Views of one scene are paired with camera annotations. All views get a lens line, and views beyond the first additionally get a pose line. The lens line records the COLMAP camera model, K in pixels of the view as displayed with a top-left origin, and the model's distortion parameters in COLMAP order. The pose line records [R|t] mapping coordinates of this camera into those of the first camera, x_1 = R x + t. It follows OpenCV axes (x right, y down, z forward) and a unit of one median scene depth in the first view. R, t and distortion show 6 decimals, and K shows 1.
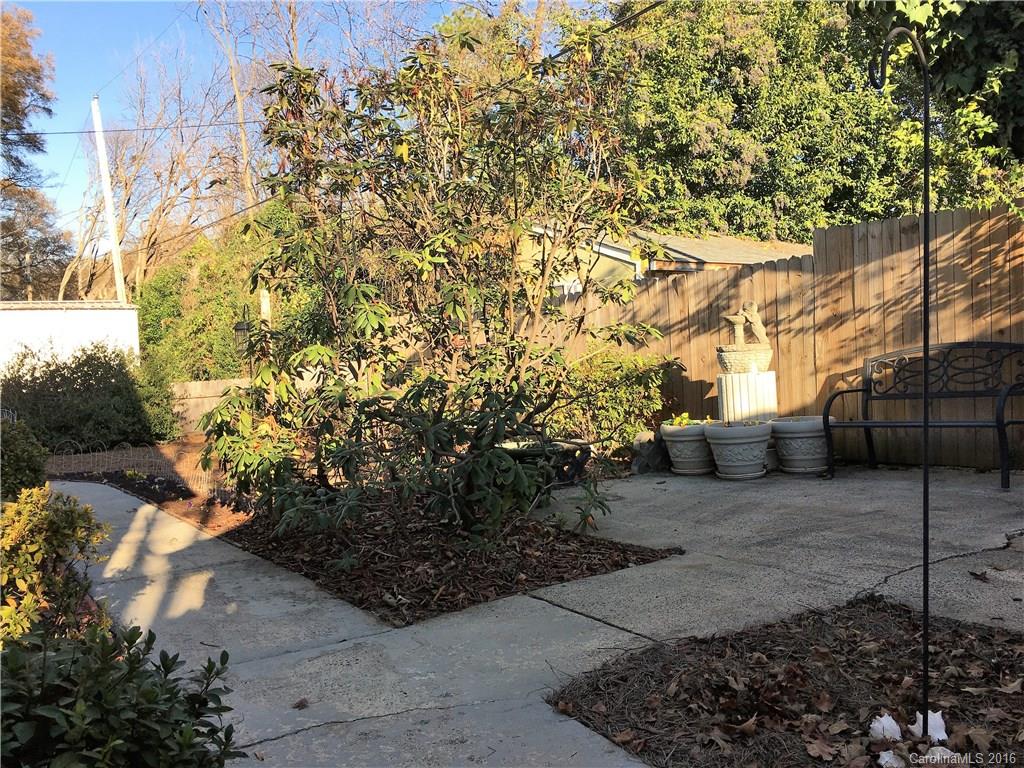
lens RADIAL K [[871.3, 0, 513.6], [0, 871.3, 379.9], [0, 0, 1]] dist [0.079669, -0.106008]
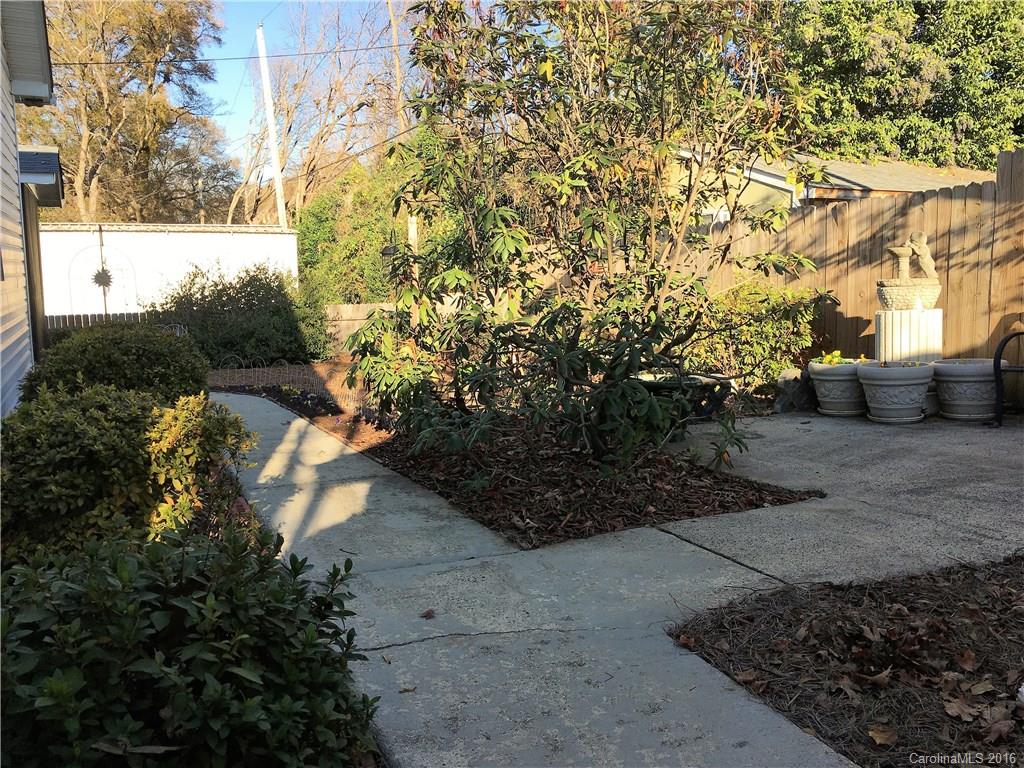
lens RADIAL K [[871.3, 0, 515.3], [0, 871.3, 383.3], [0, 0, 1]] dist [0.079669, -0.106008]
pose [[0.986655, 0.042464, -0.157191, 0.005874], [-0.029291, 0.995934, 0.085193, 0.002794], [0.160170, -0.079452, 0.983887, 0.011165]]
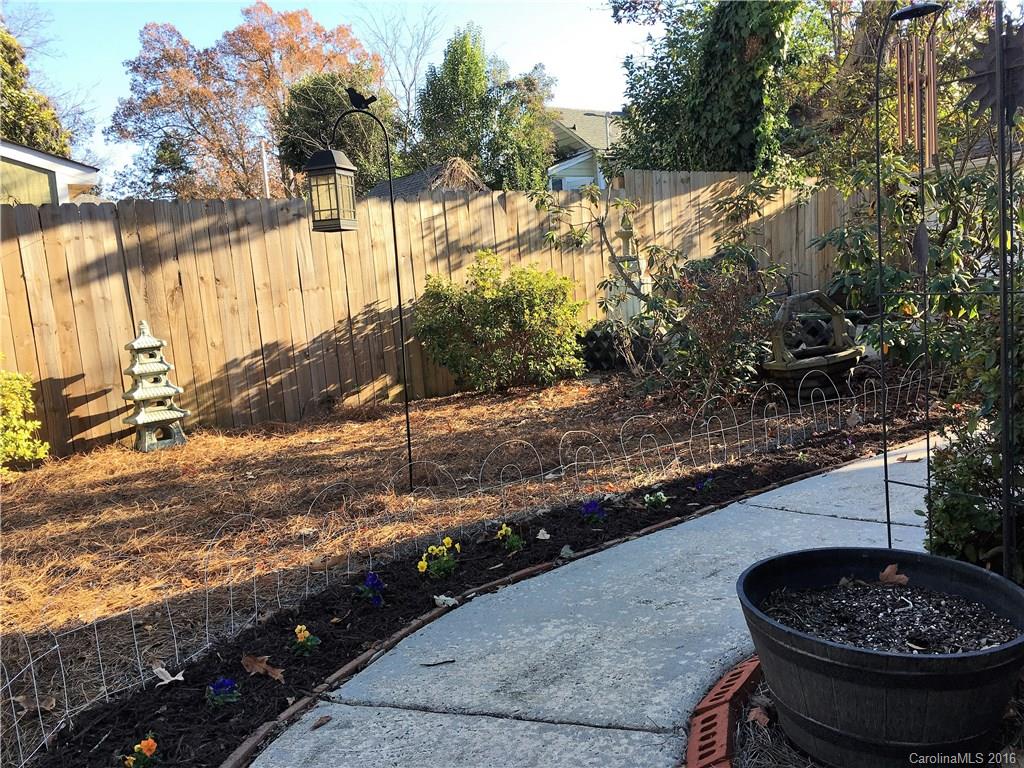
lens RADIAL K [[871.3, 0, 512.3], [0, 871.3, 384.1], [0, 0, 1]] dist [0.079669, -0.106008]
pose [[-0.061229, -0.072586, 0.995481, -1.317208], [0.119779, 0.989610, 0.079525, 0.027785], [-0.990911, 0.124107, -0.051898, 1.726793]]
